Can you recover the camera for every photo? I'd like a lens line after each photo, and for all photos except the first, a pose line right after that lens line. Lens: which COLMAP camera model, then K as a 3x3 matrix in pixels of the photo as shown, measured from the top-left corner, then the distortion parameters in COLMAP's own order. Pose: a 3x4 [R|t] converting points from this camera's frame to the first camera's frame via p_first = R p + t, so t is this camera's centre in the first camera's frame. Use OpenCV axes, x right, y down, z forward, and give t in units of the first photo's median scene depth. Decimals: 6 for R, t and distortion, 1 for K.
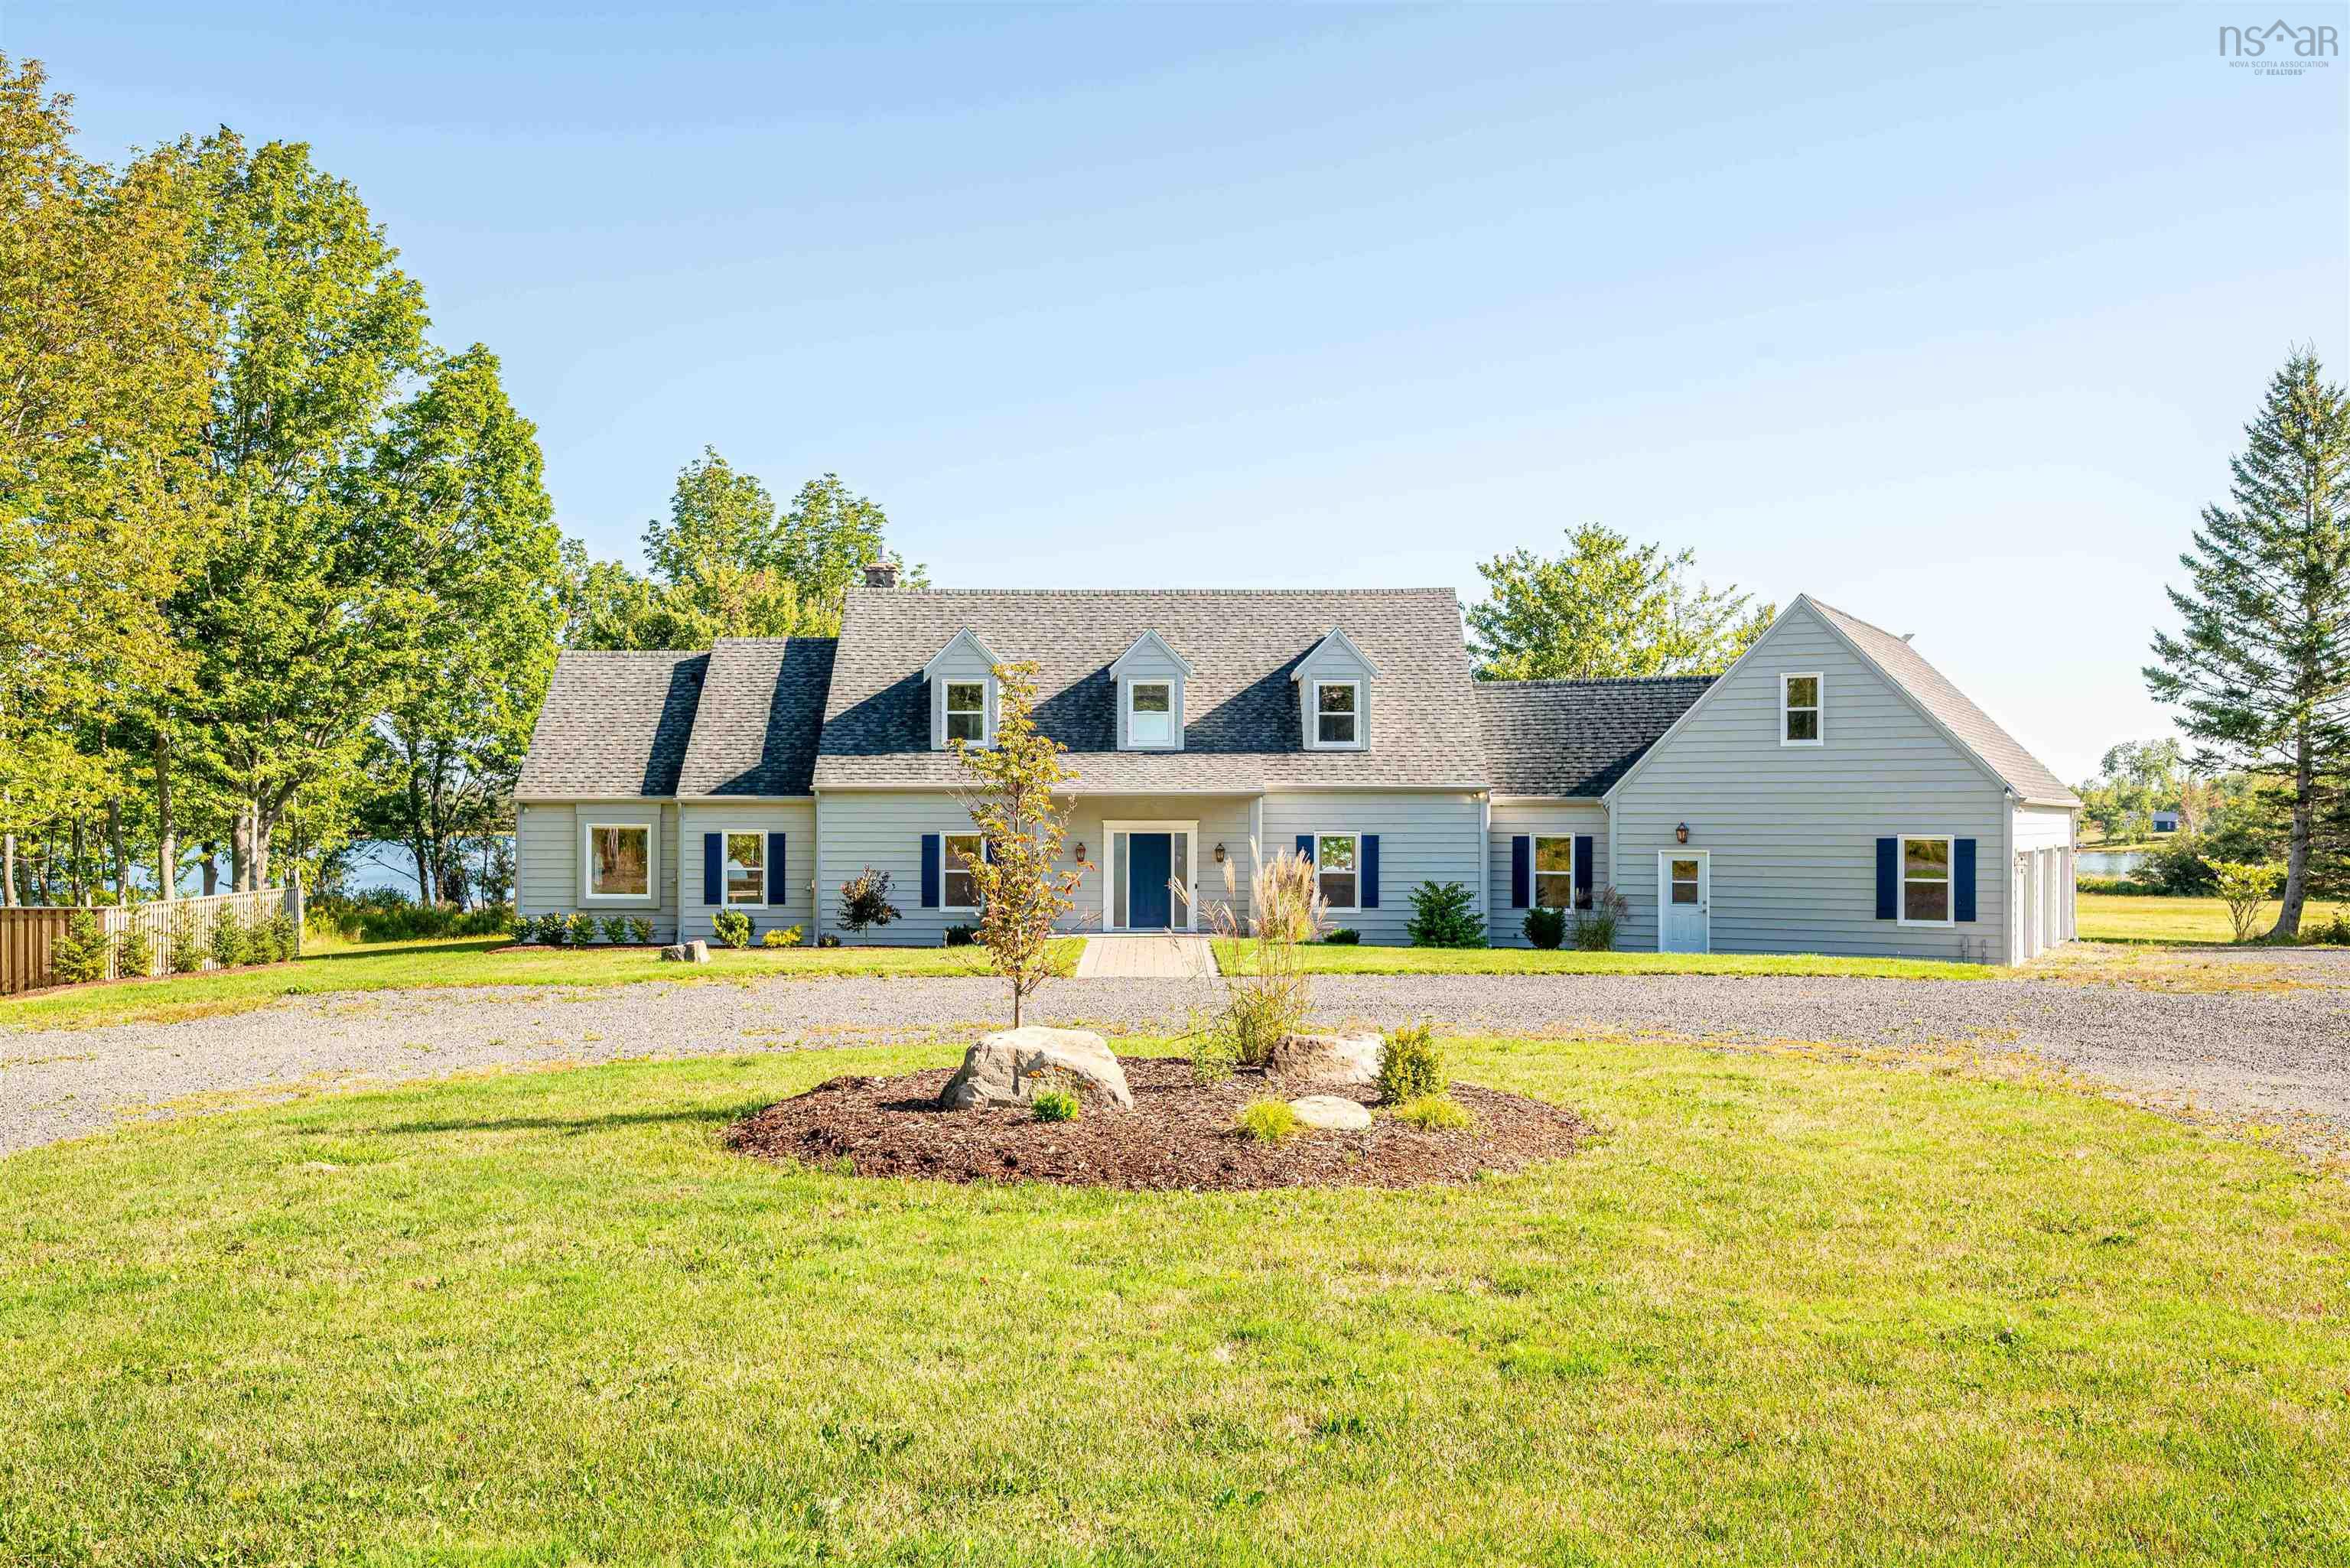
lens RADIAL K [[1905.5, 0, 1174.2], [0, 1905.5, 792.9], [0, 0, 1]] dist [-0.029336, -0.001226]
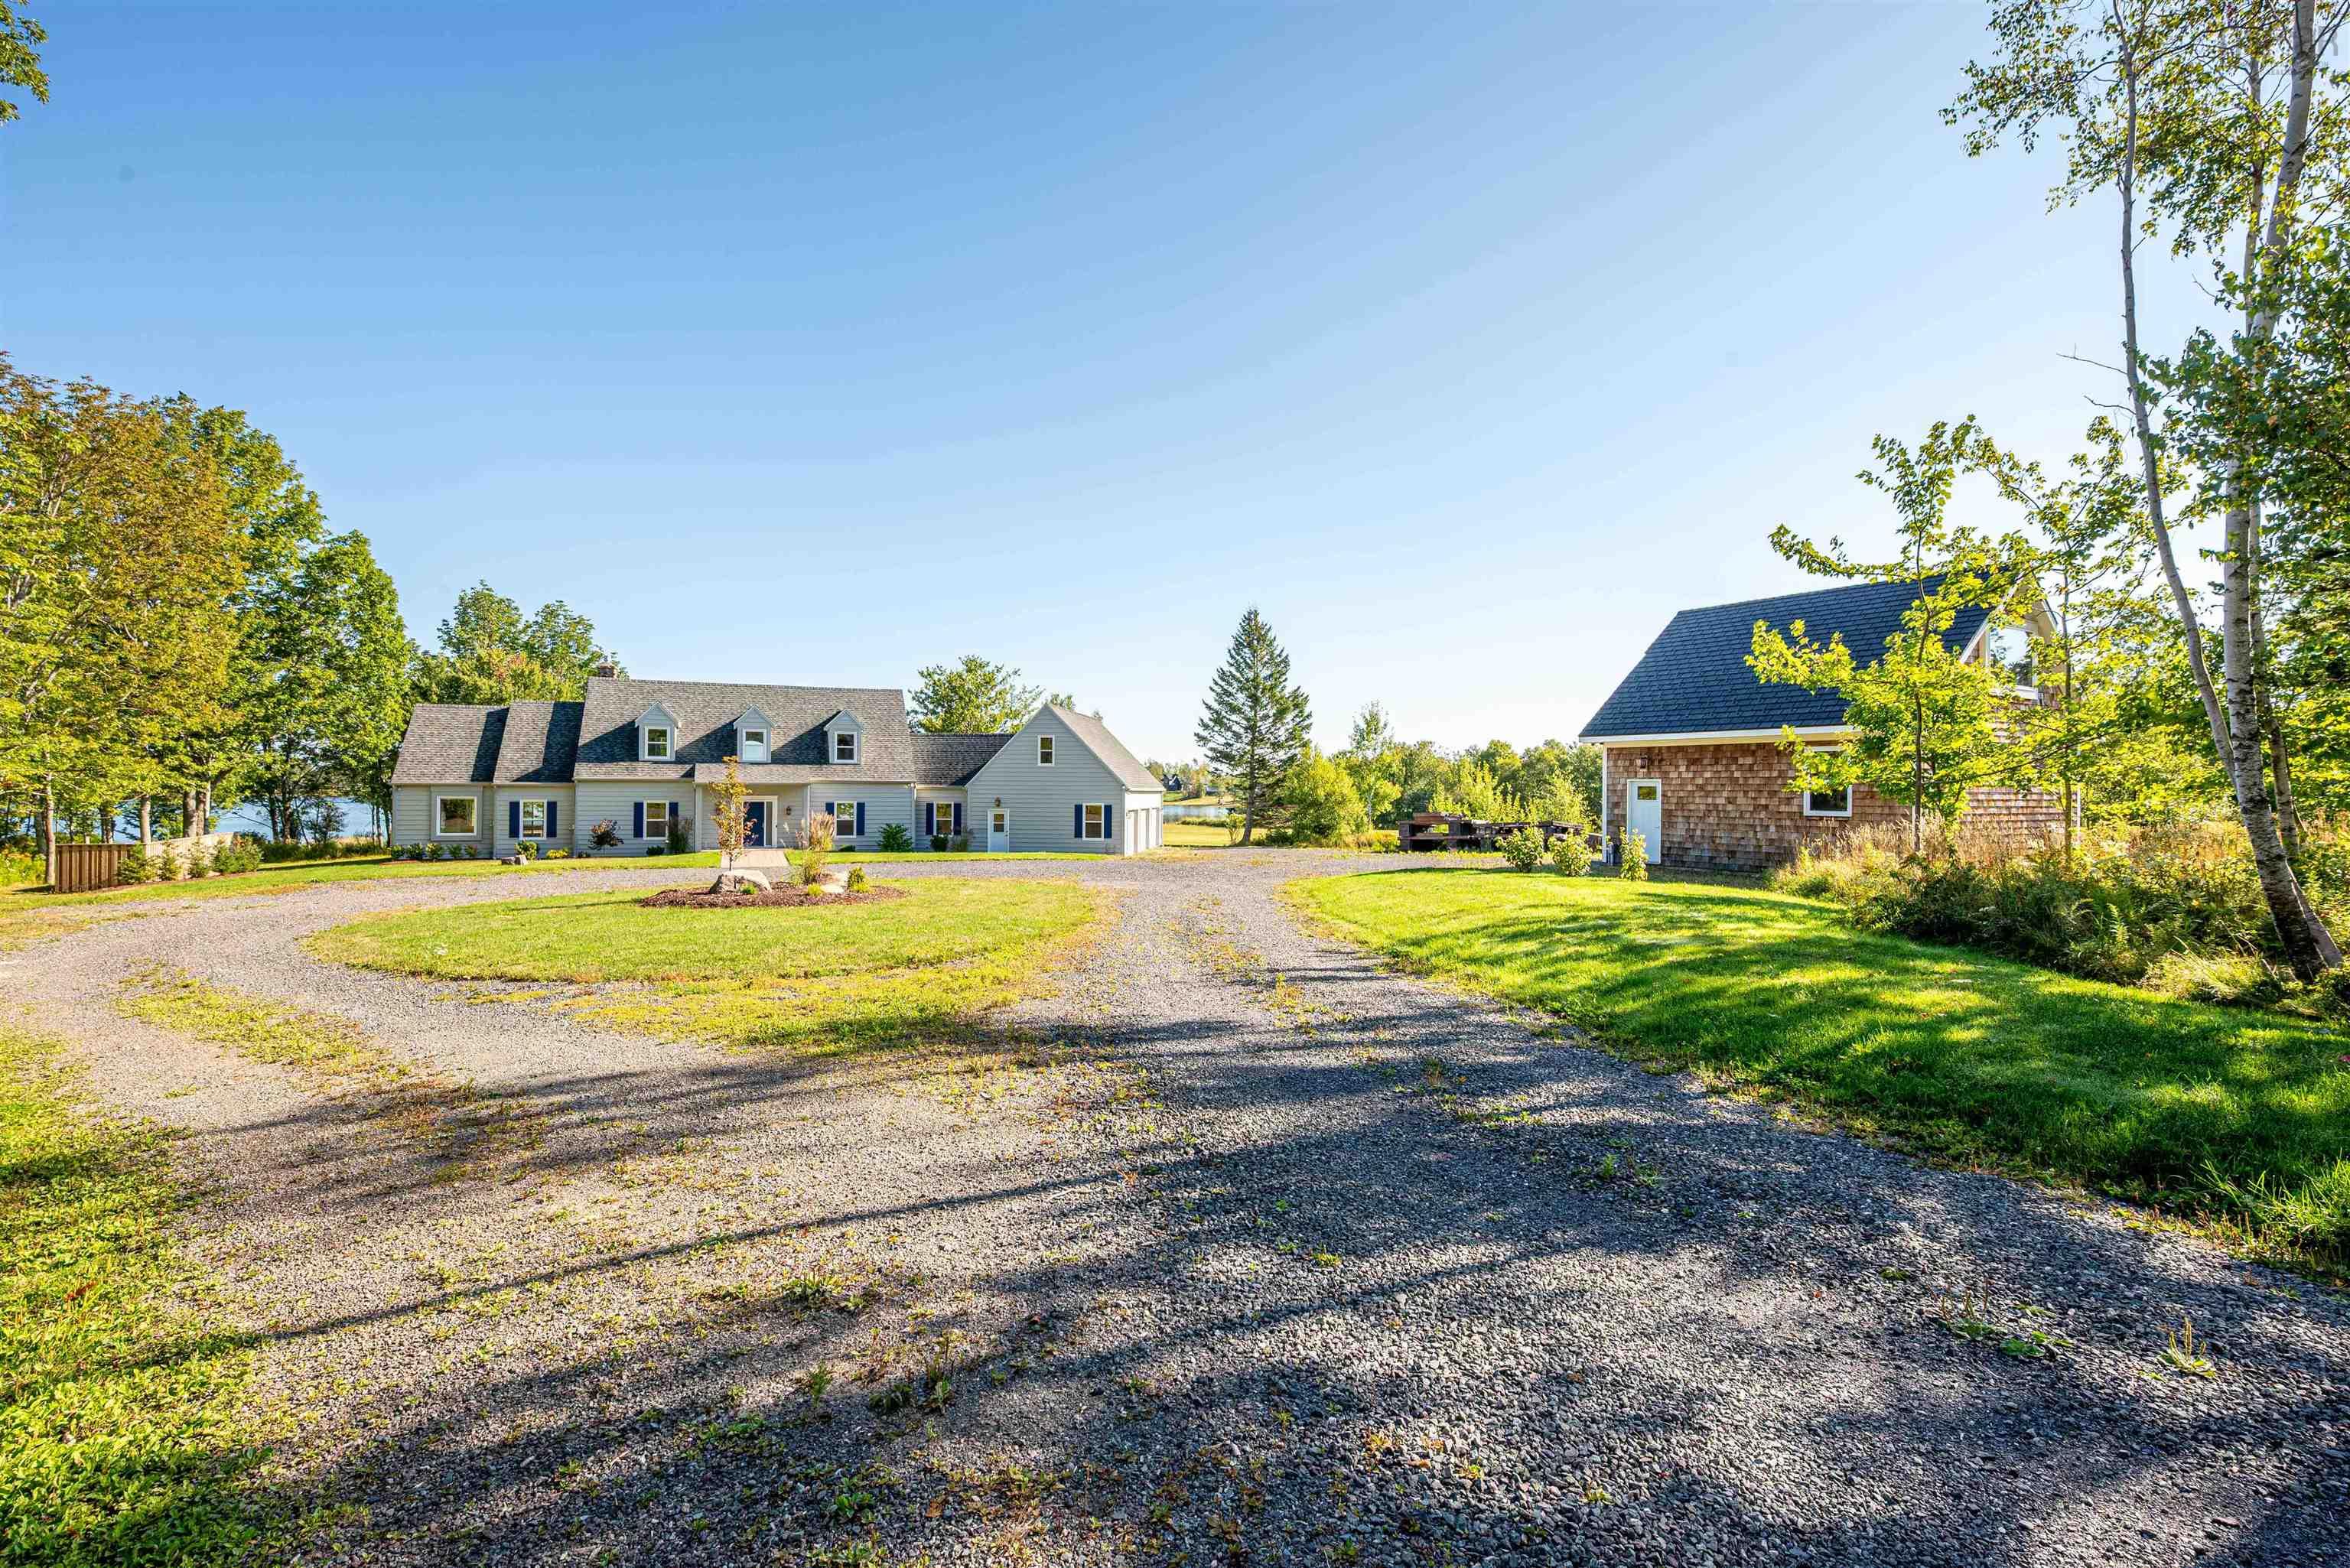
lens RADIAL K [[1072.0, 0, 1165.9], [0, 1072.0, 788.9], [0, 0, 1]] dist [-0.004832, 0.000146]
pose [[0.932713, 0.003761, 0.360599, -0.014589], [-0.009456, 0.999857, 0.014031, -0.013492], [-0.360494, -0.016496, 0.932616, -0.269819]]
